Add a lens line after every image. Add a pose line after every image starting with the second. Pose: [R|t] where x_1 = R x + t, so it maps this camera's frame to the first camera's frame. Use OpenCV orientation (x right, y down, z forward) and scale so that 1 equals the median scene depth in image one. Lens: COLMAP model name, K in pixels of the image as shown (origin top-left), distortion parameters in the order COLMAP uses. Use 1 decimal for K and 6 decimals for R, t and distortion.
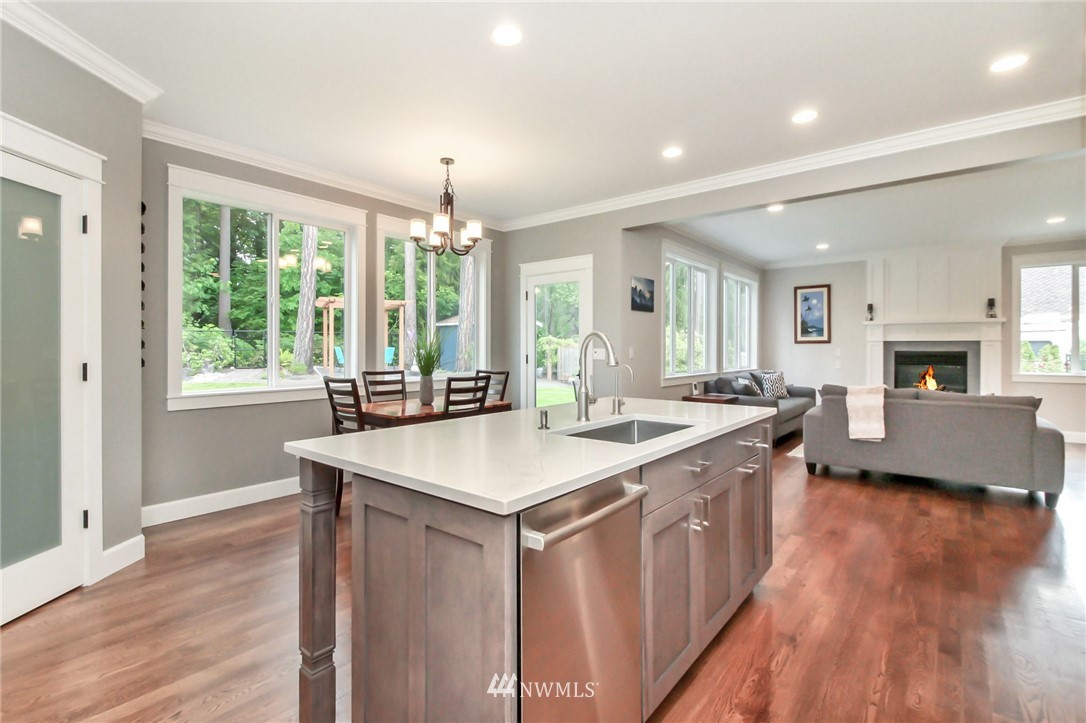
lens RADIAL K [[501.5, 0, 536.8], [0, 501.5, 342.1], [0, 0, 1]] dist [0.010629, -0.002902]
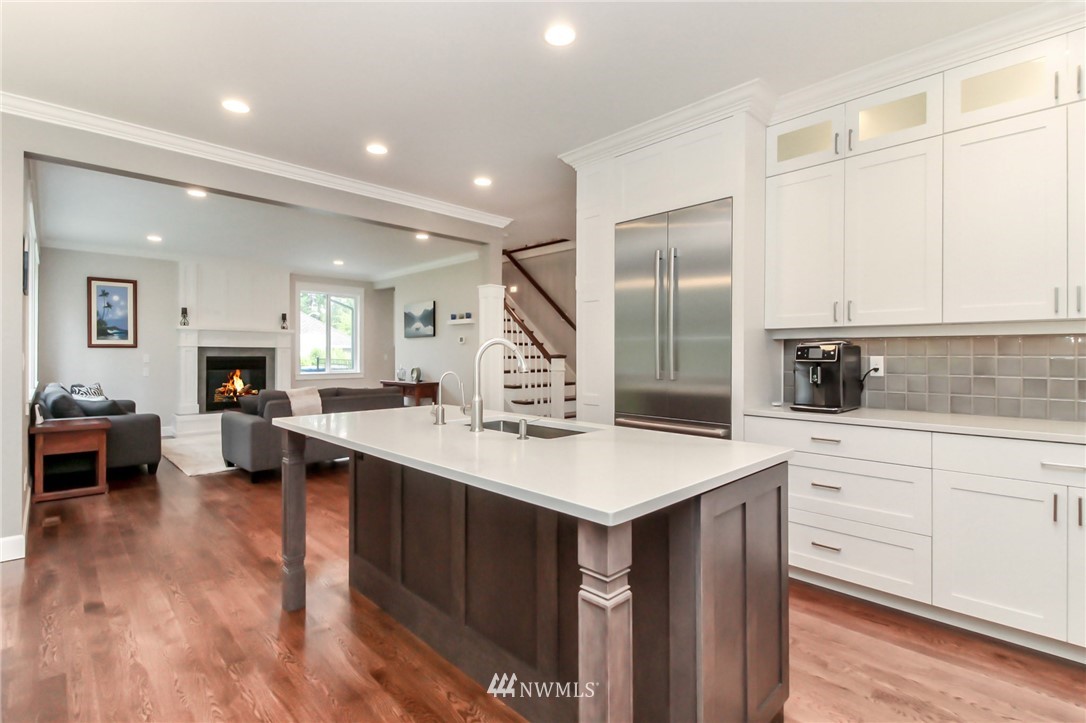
lens RADIAL K [[501.5, 0, 539.1], [0, 501.5, 357.5], [0, 0, 1]] dist [0.010629, -0.002902]
pose [[0.109299, -0.006690, 0.993986, -0.226737], [-0.014394, 0.999862, 0.008313, 0.002001], [-0.993905, -0.015216, 0.109188, 0.211986]]
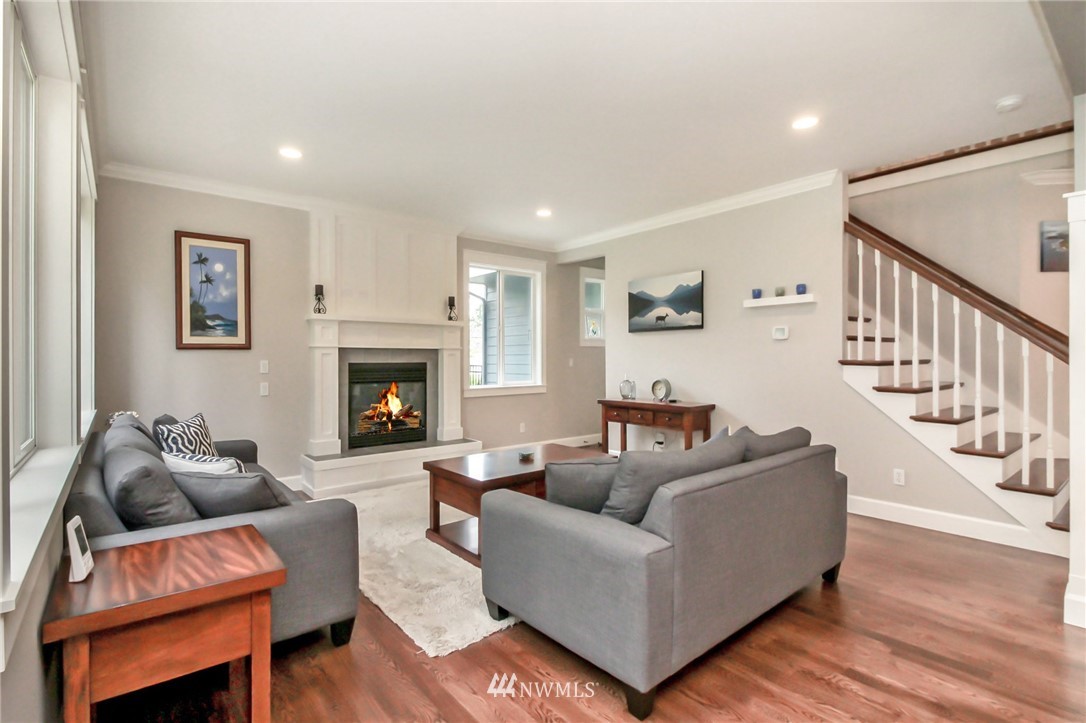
lens RADIAL K [[501.5, 0, 546.1], [0, 501.5, 361.7], [0, 0, 1]] dist [0.010629, -0.002902]
pose [[0.177794, -0.010706, 0.984010, 0.114237], [-0.008573, 0.999886, 0.012428, 0.006150], [-0.984030, -0.010646, 0.177682, 0.618398]]
